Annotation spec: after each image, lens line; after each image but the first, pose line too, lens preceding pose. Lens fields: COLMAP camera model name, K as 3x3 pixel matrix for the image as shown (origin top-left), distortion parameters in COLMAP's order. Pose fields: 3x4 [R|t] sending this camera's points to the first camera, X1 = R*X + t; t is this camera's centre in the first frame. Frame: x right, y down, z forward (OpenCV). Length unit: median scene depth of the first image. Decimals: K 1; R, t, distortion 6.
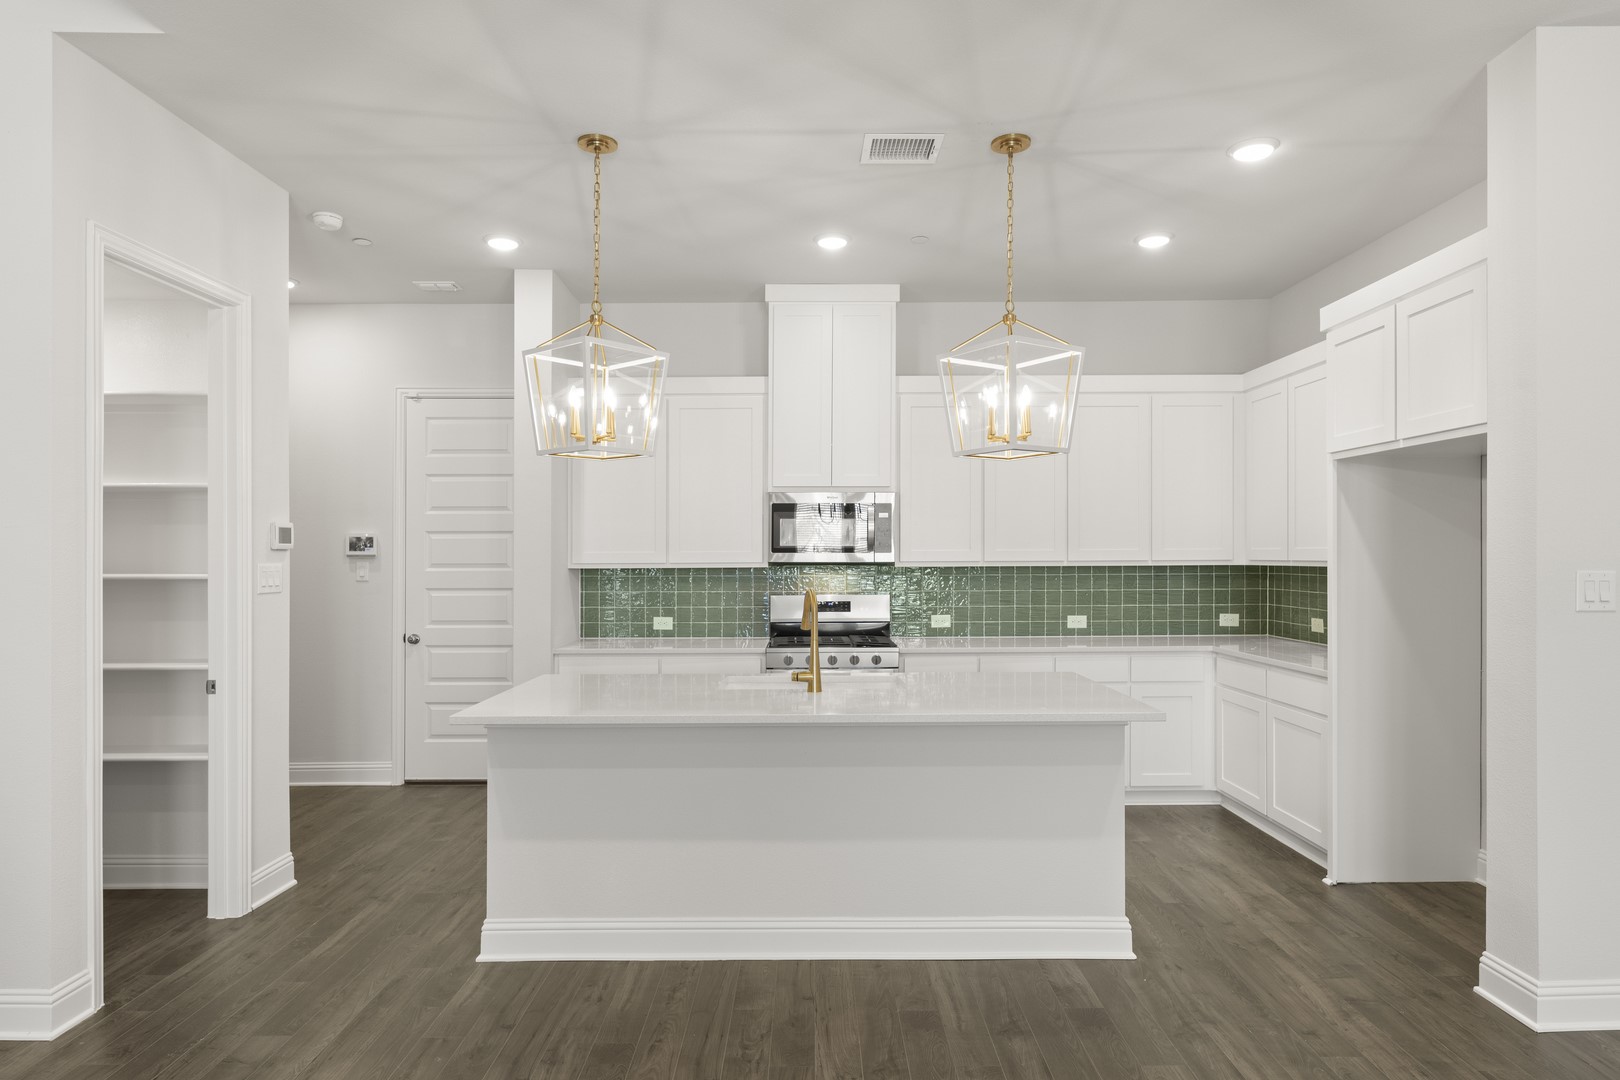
lens RADIAL K [[932.4, 0, 827.3], [0, 932.4, 559.9], [0, 0, 1]] dist [0.002584, -0.002356]
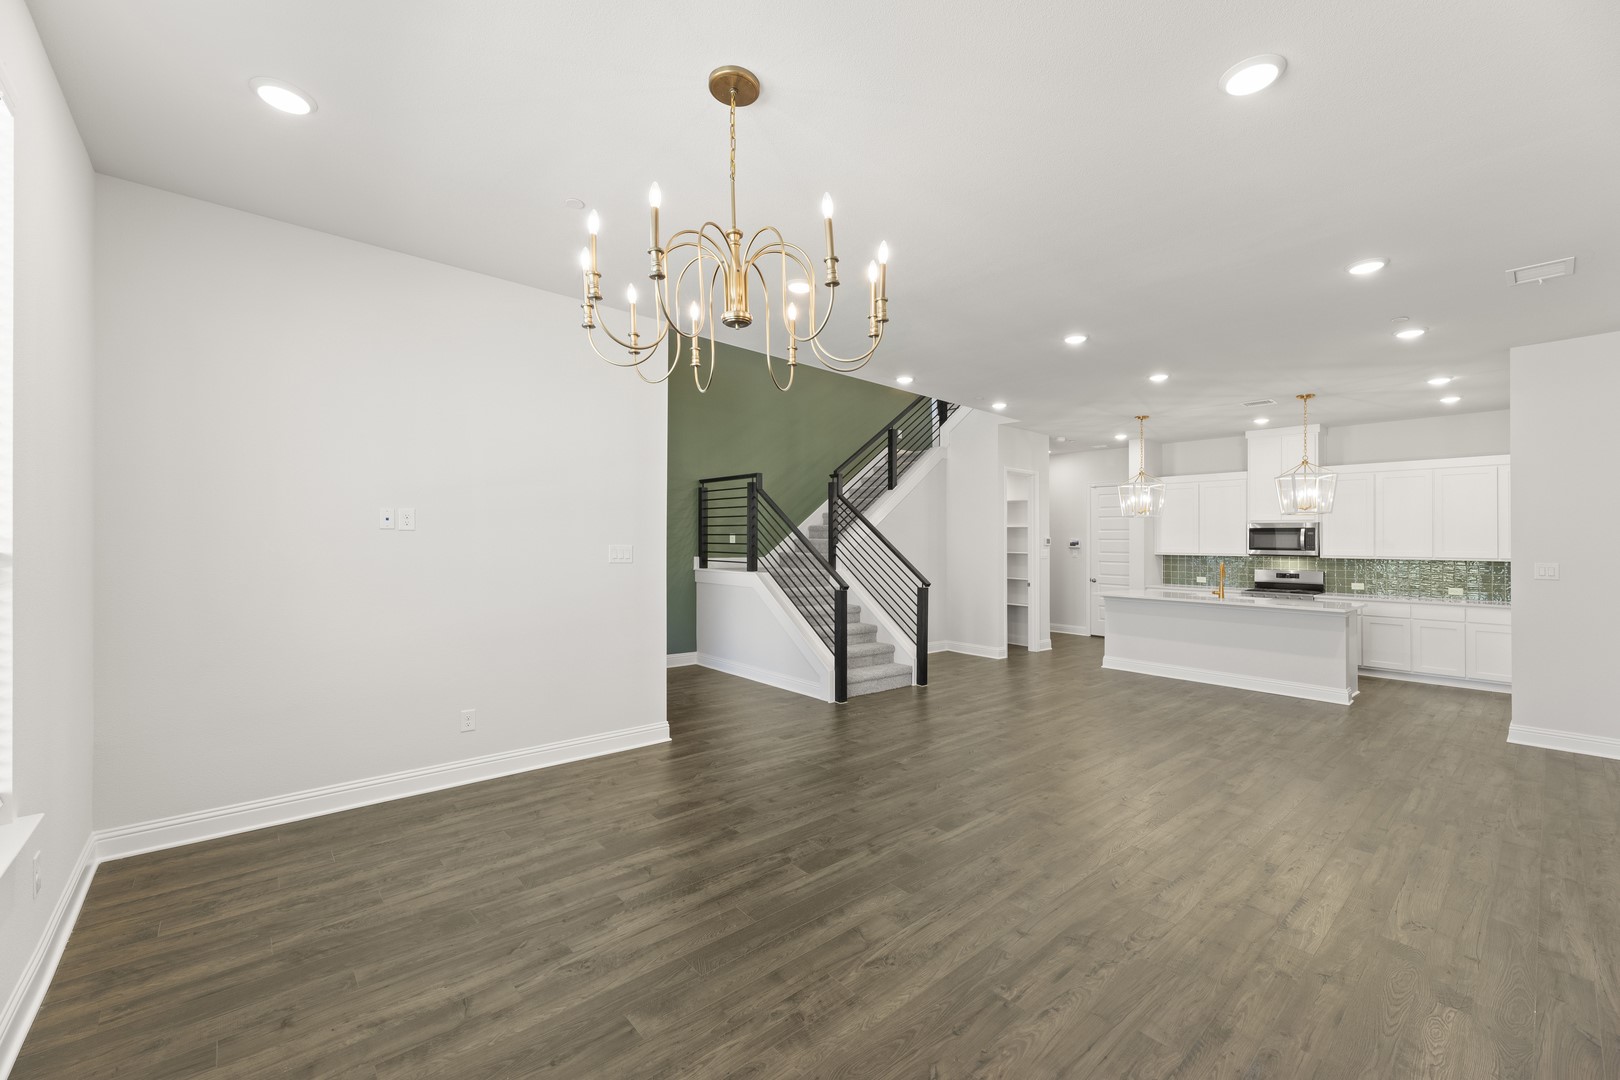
lens RADIAL K [[645.3, 0, 816.6], [0, 645.3, 532.1], [0, 0, 1]] dist [0.001495, -0.000042]
pose [[0.649426, -0.002153, -0.760422, 0.613210], [-0.018572, 0.999653, -0.018691, -0.002353], [0.760198, 0.026261, 0.649161, -1.102284]]
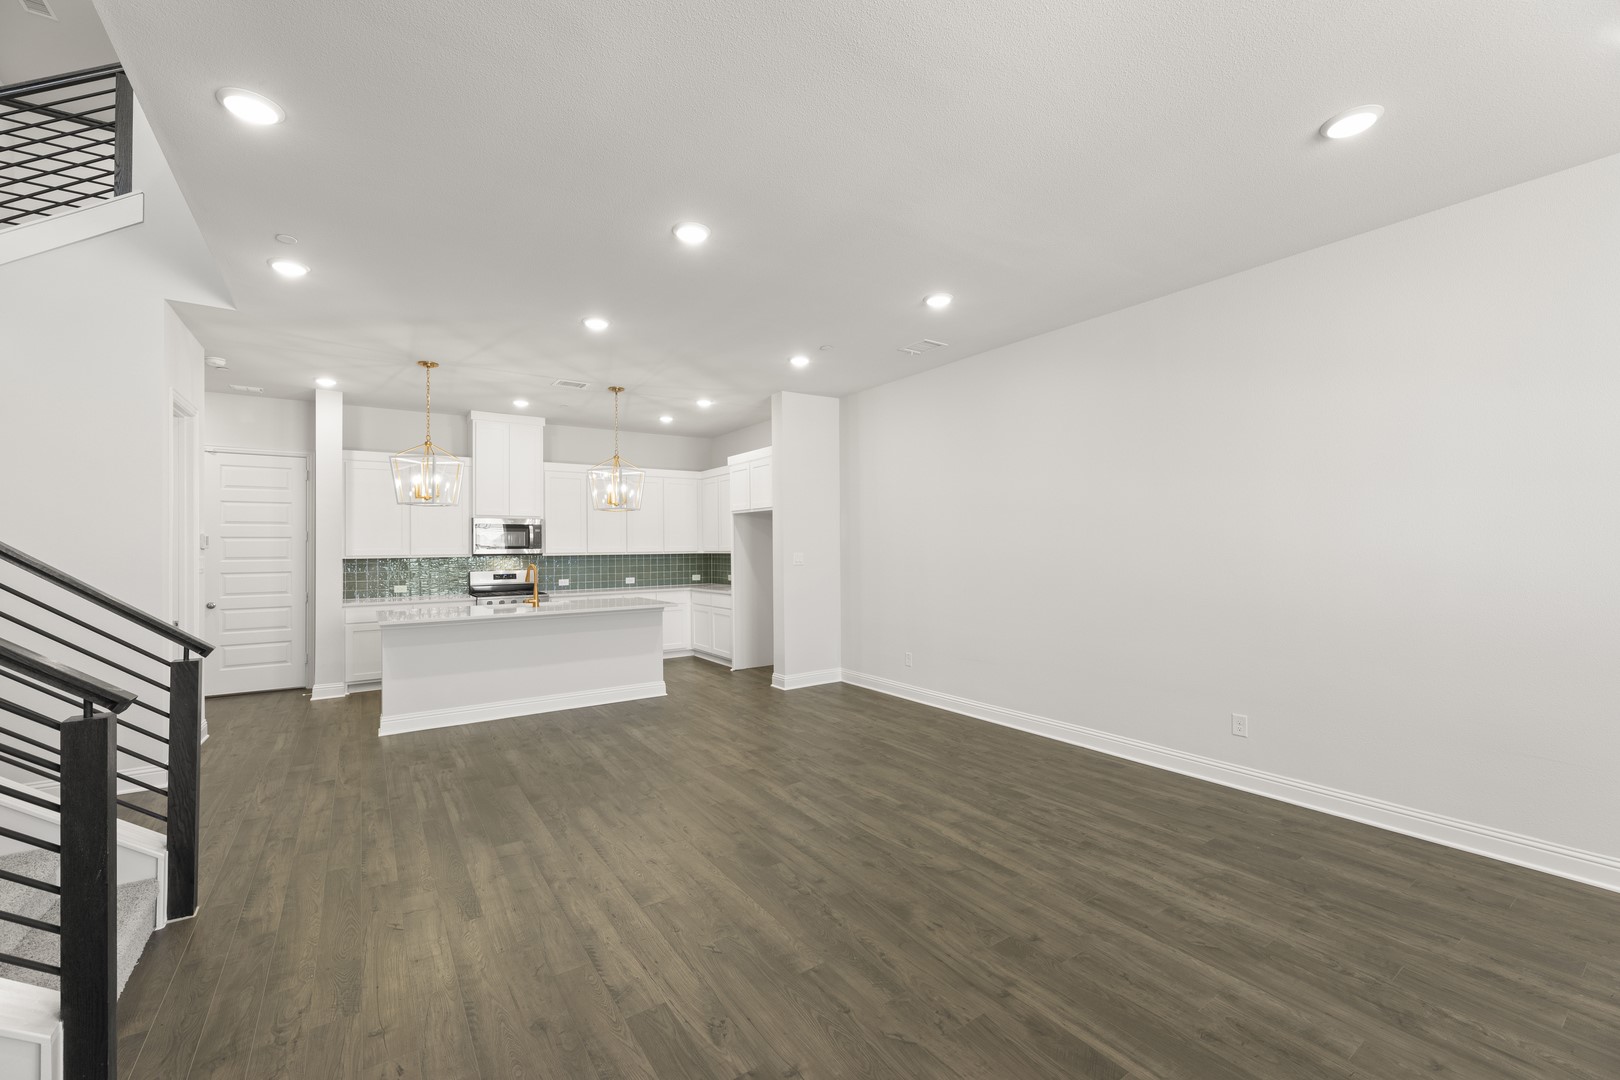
lens RADIAL K [[657.2, 0, 817.8], [0, 657.2, 539.7], [0, 0, 1]] dist [0.003146, -0.000638]
pose [[0.830675, 0.001322, 0.556756, -0.308214], [0.008527, 0.999850, -0.015096, -0.001114], [-0.556693, 0.017287, 0.830539, -0.708142]]
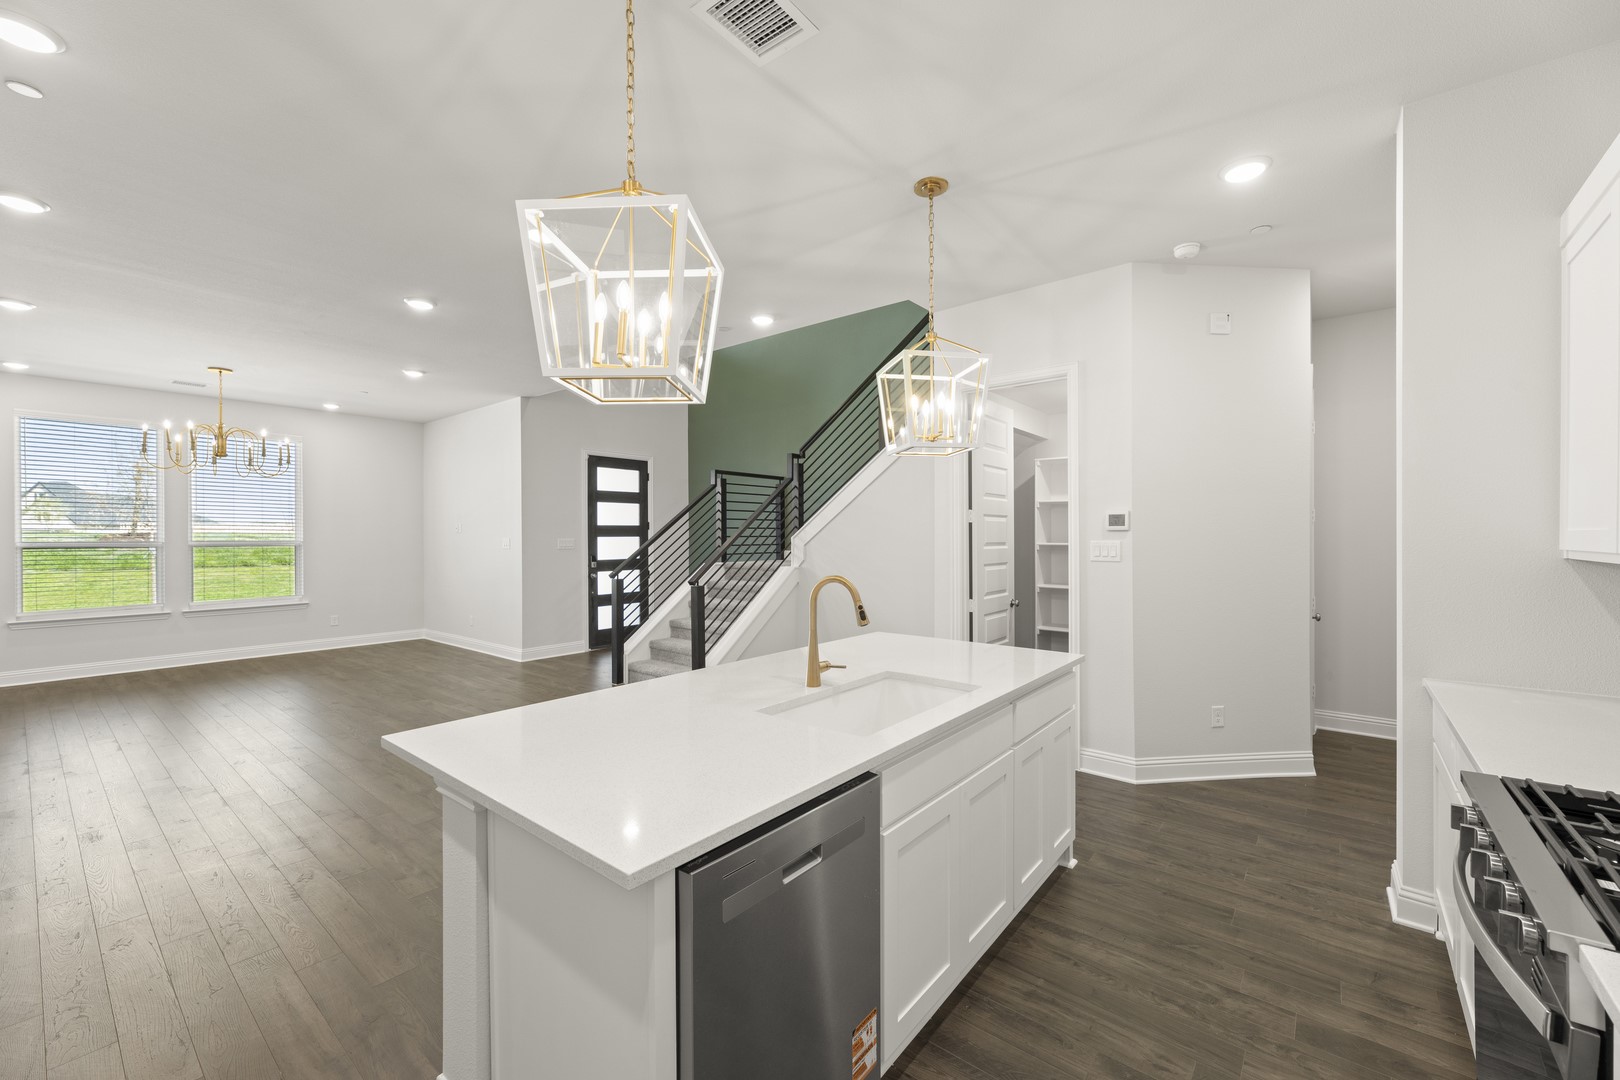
lens RADIAL K [[645.3, 0, 833.1], [0, 645.3, 539.9], [0, 0, 1]] dist [0.001495, -0.000042]
pose [[-0.631857, 0.008892, -0.775034, 0.416675], [0.000802, 0.999941, 0.010818, -0.009978], [0.775084, 0.006214, -0.631827, 1.271379]]
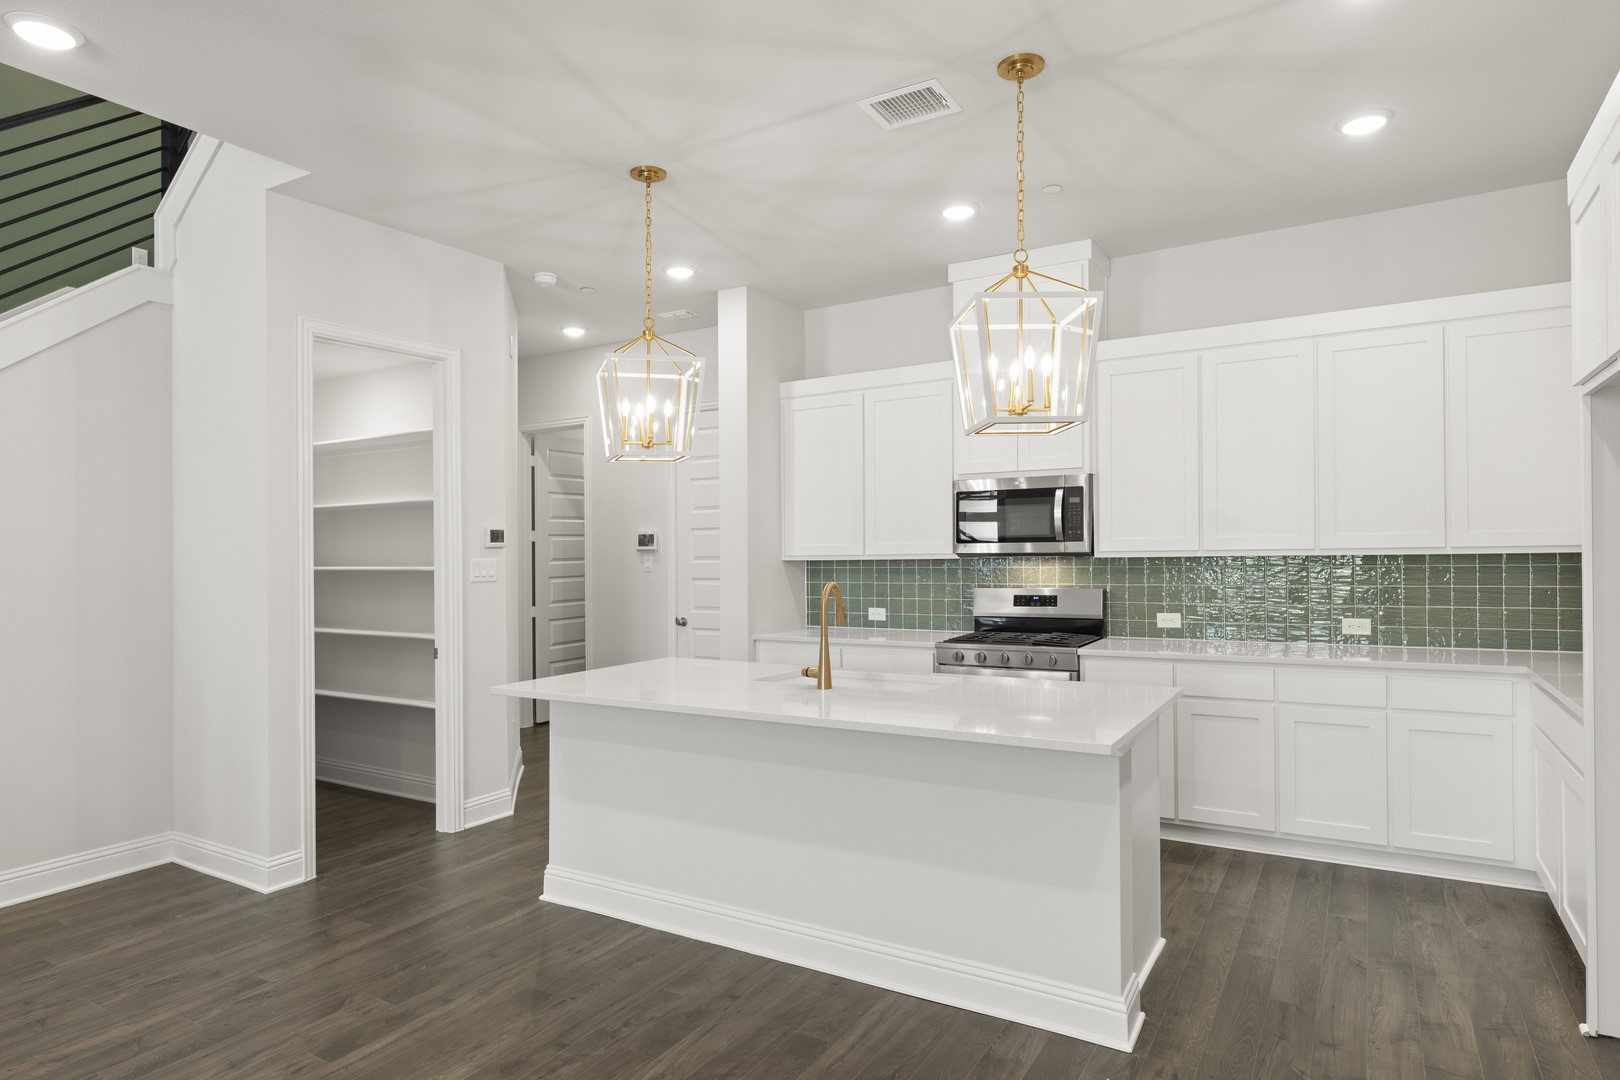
lens RADIAL K [[932.4, 0, 816.6], [0, 932.4, 547.5], [0, 0, 1]] dist [0.002584, -0.002356]
pose [[0.851429, -0.010339, -0.524368, 0.436067], [0.010418, 0.999942, -0.002800, -0.002935], [0.524367, -0.003078, 0.851487, 0.152477]]
